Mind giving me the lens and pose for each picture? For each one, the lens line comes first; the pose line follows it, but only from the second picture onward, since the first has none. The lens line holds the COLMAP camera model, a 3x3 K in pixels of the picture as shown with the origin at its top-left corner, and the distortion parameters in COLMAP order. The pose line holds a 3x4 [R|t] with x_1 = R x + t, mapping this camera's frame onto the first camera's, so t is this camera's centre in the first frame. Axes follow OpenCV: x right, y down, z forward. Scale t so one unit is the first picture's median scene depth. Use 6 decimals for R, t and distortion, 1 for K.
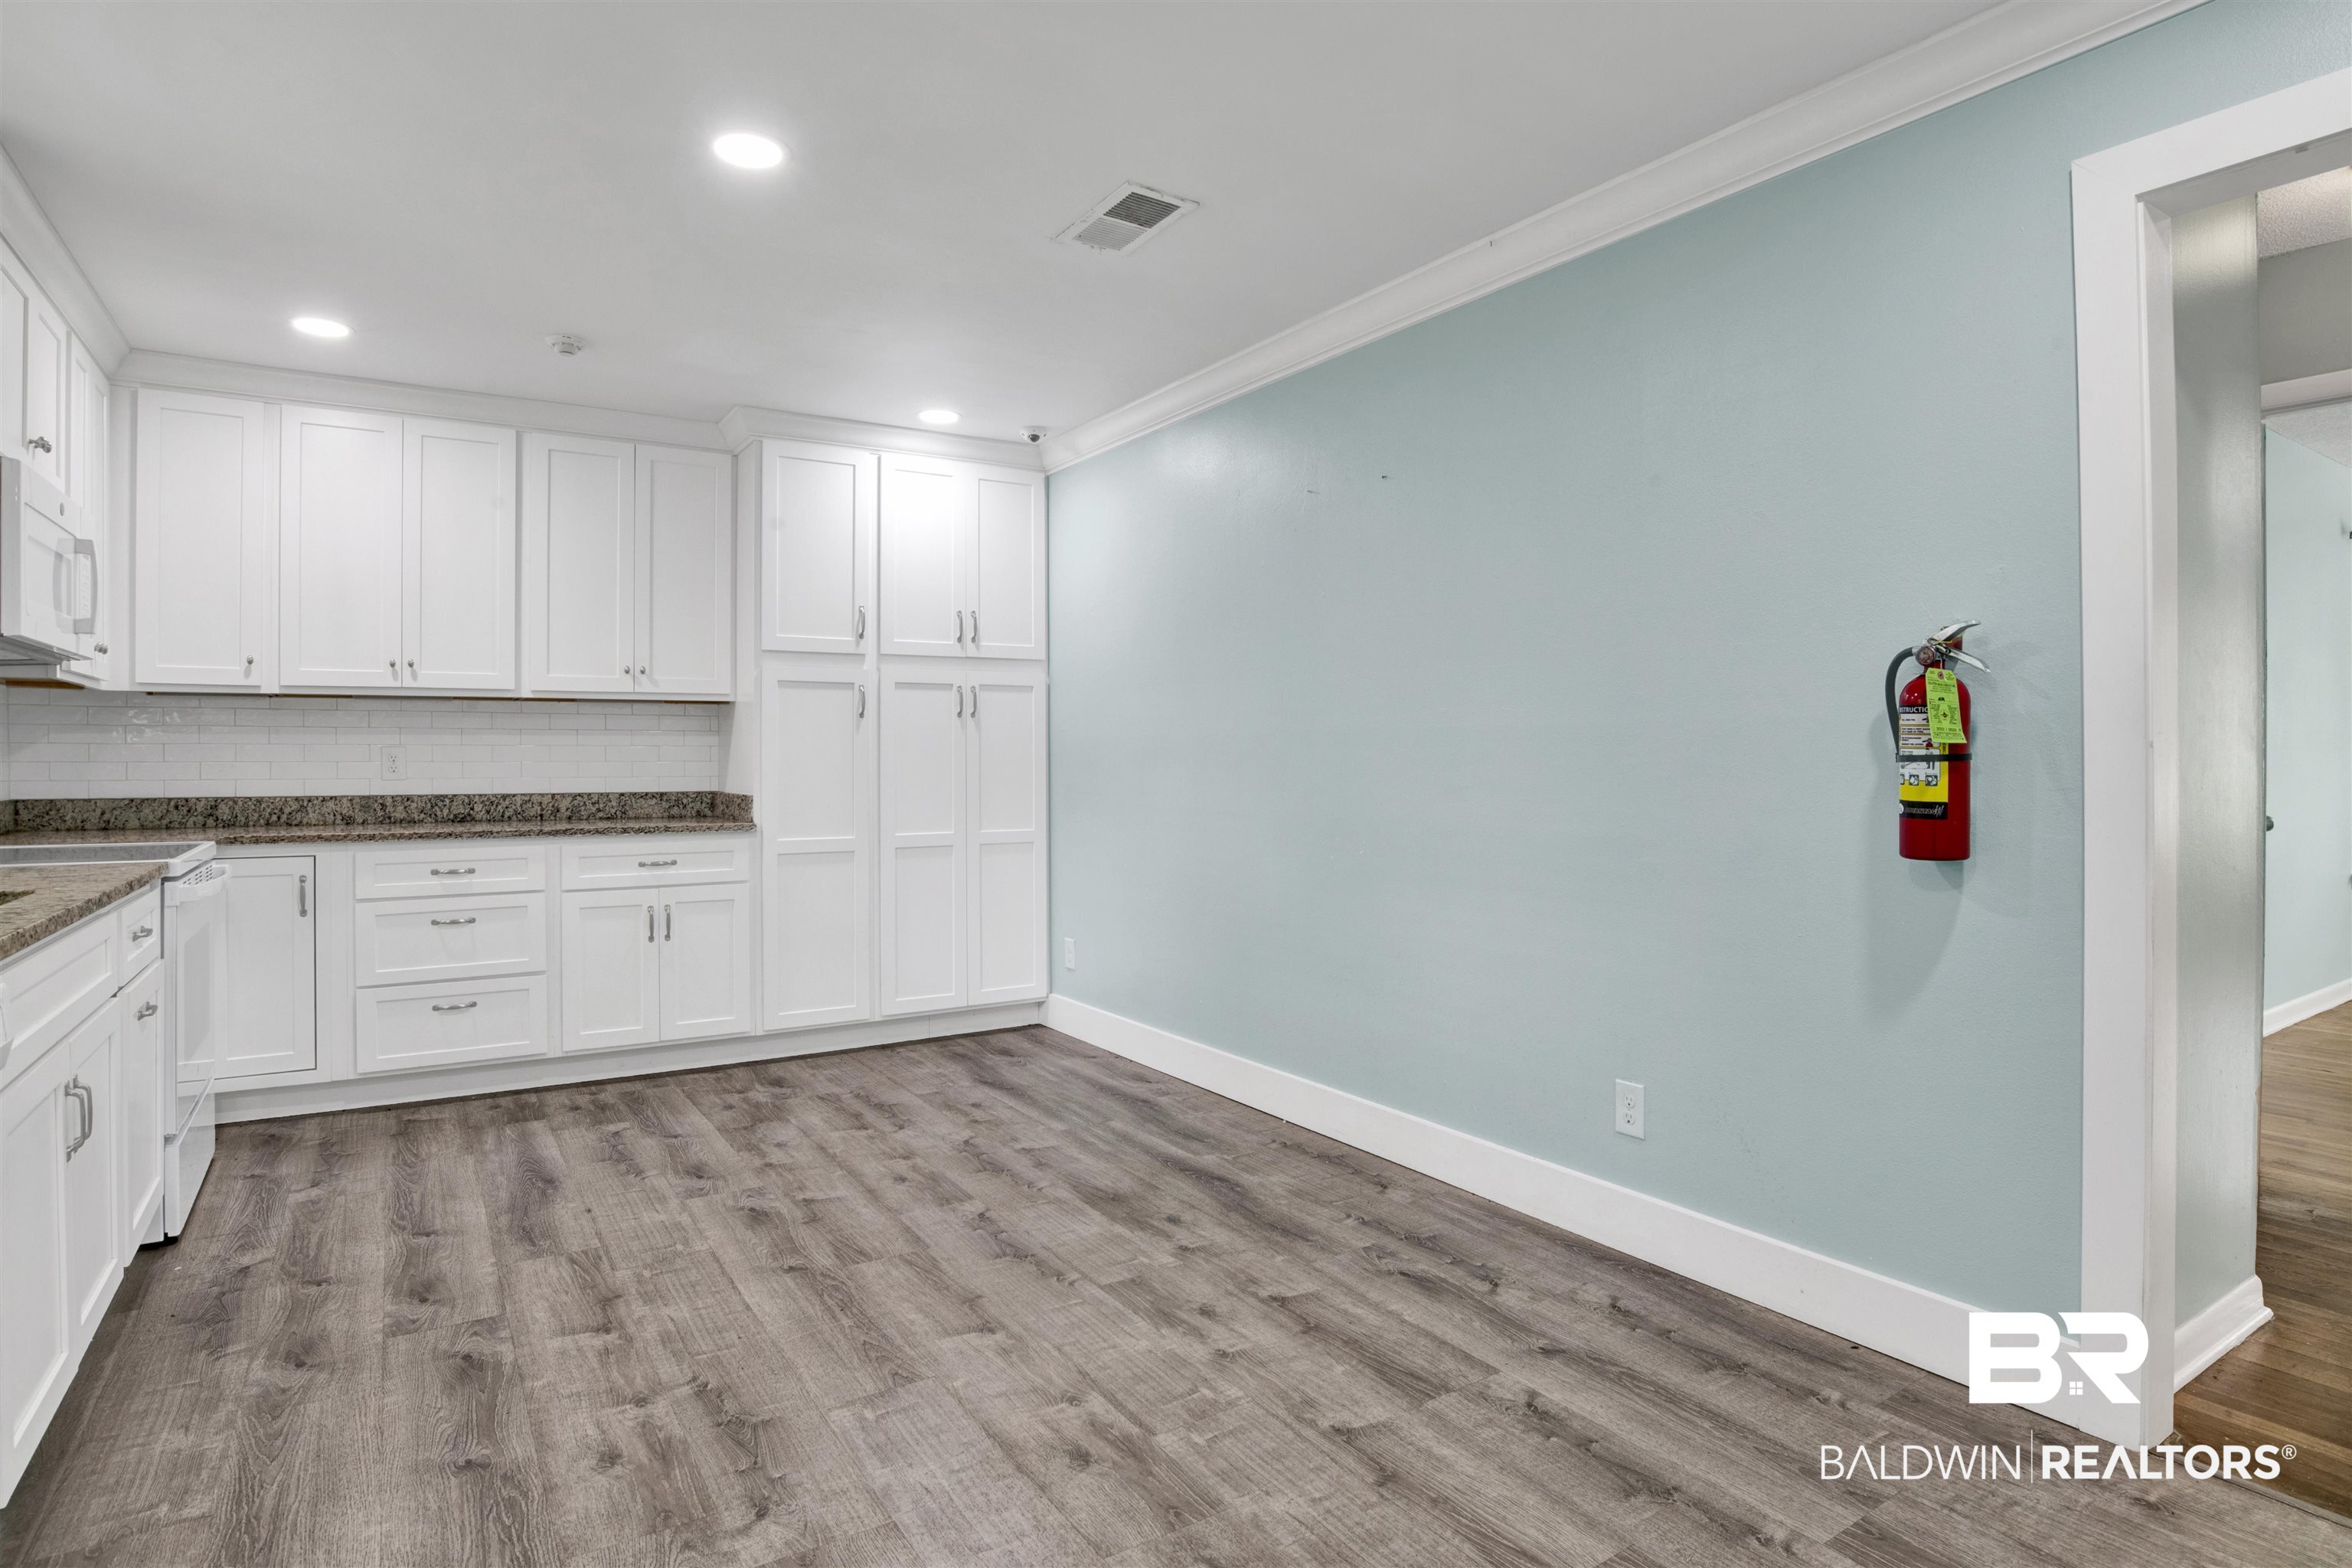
lens RADIAL K [[1212.4, 0, 1189.3], [0, 1212.4, 757.4], [0, 0, 1]] dist [-0.064910, 0.020831]
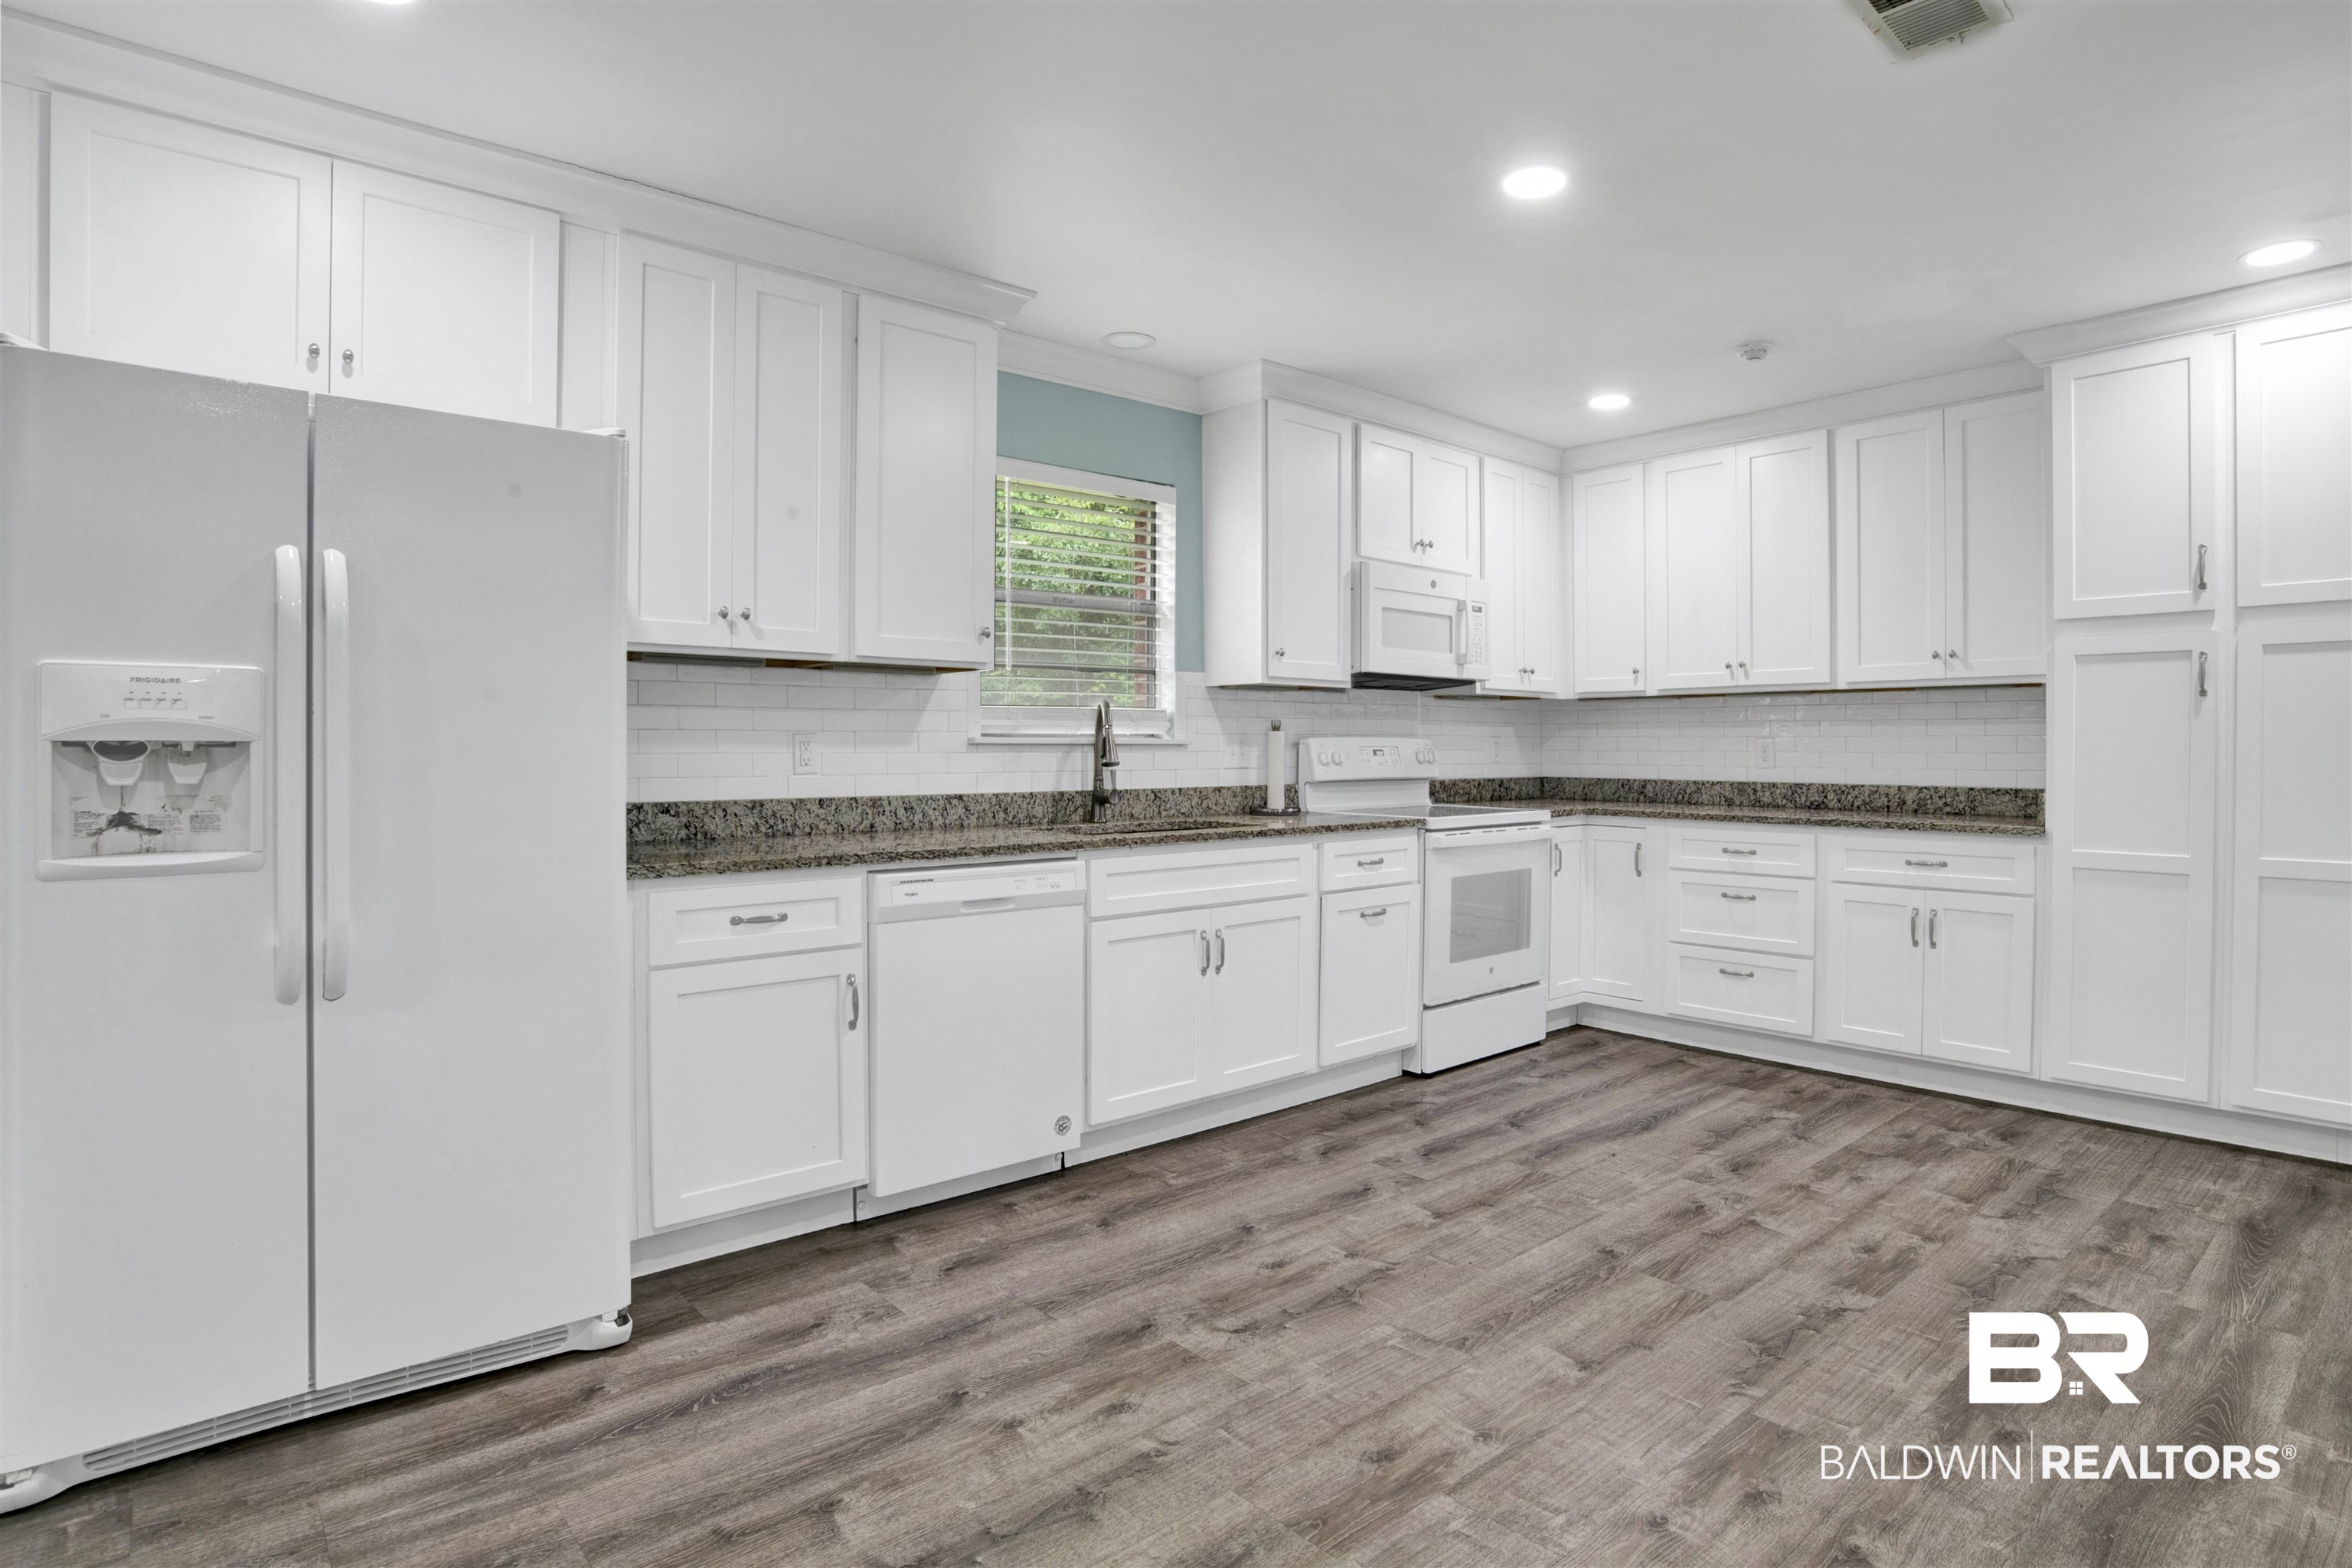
lens RADIAL K [[1236.6, 0, 1227.4], [0, 1236.6, 772.6], [0, 0, 1]] dist [-0.074426, 0.025312]
pose [[0.160828, 0.021973, -0.986738, 0.523434], [-0.001386, 0.999756, 0.022037, -0.001998], [0.986982, -0.002176, 0.160819, 0.426749]]
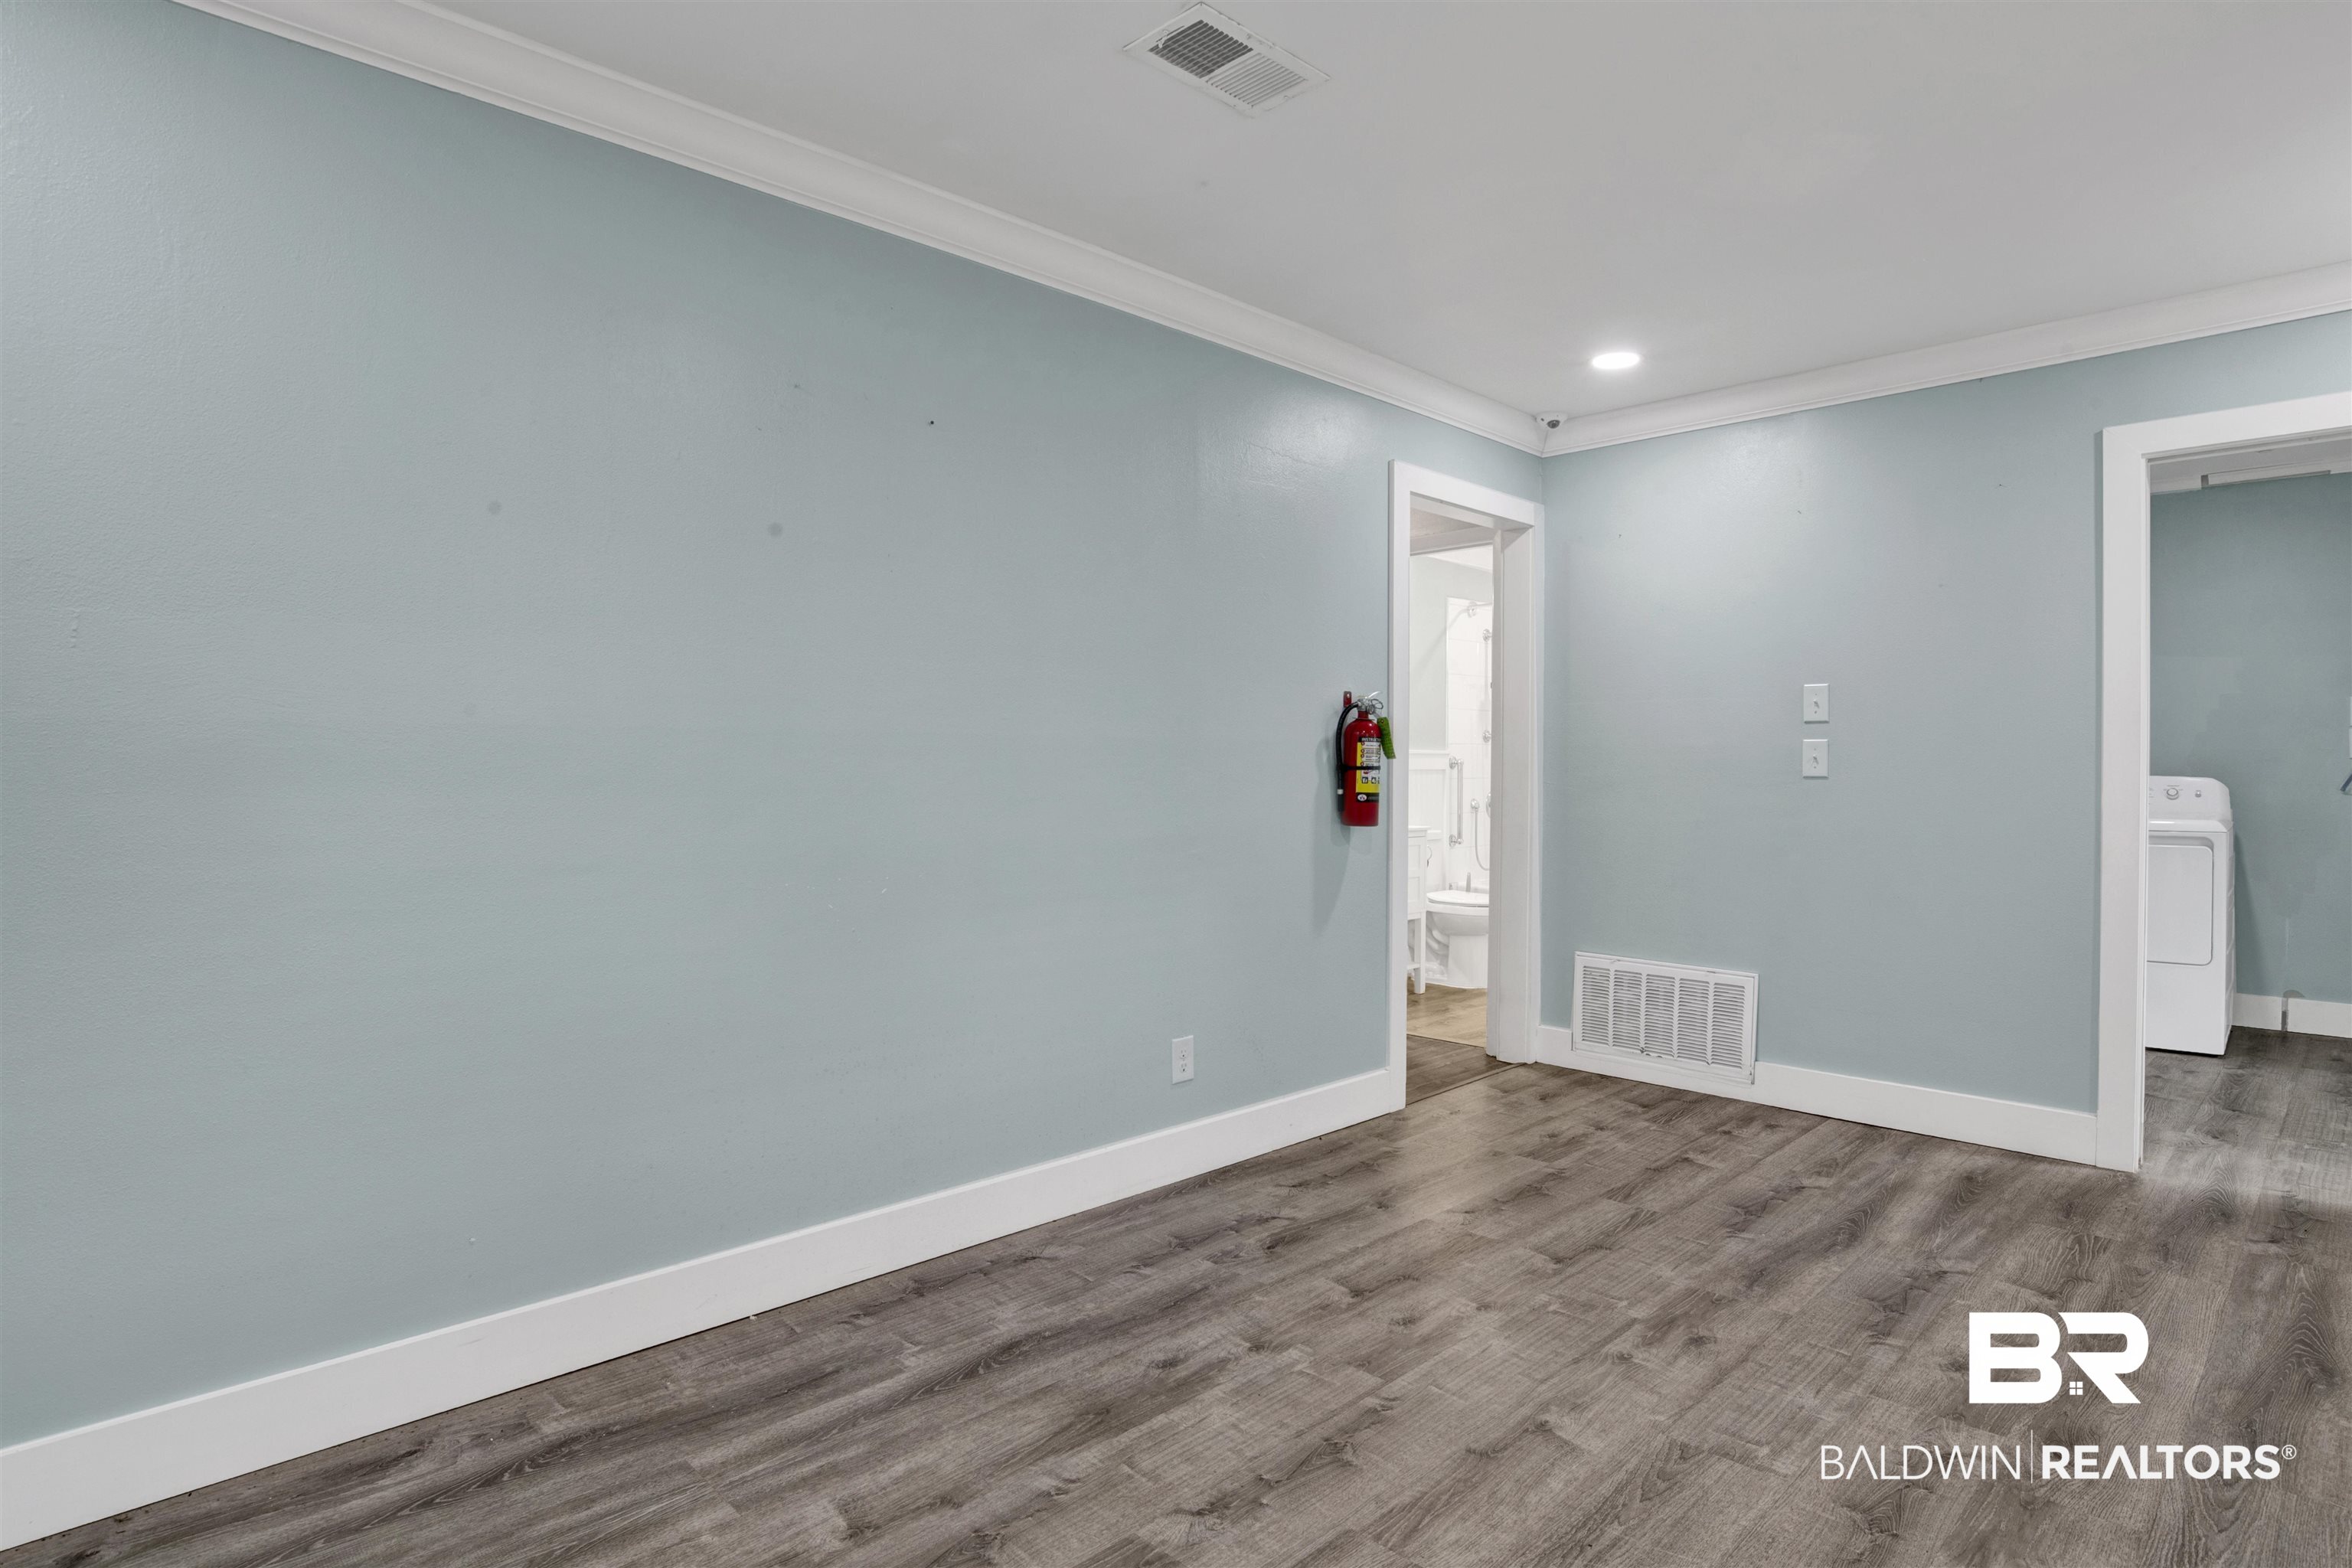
lens RADIAL K [[1233.7, 0, 1174.9], [0, 1233.7, 775.3], [0, 0, 1]] dist [-0.065129, 0.020365]
pose [[-0.182945, -0.002051, 0.983121, -0.726842], [-0.000493, 0.999998, 0.001994, 0.003627], [-0.983123, -0.000120, -0.182946, 1.055192]]
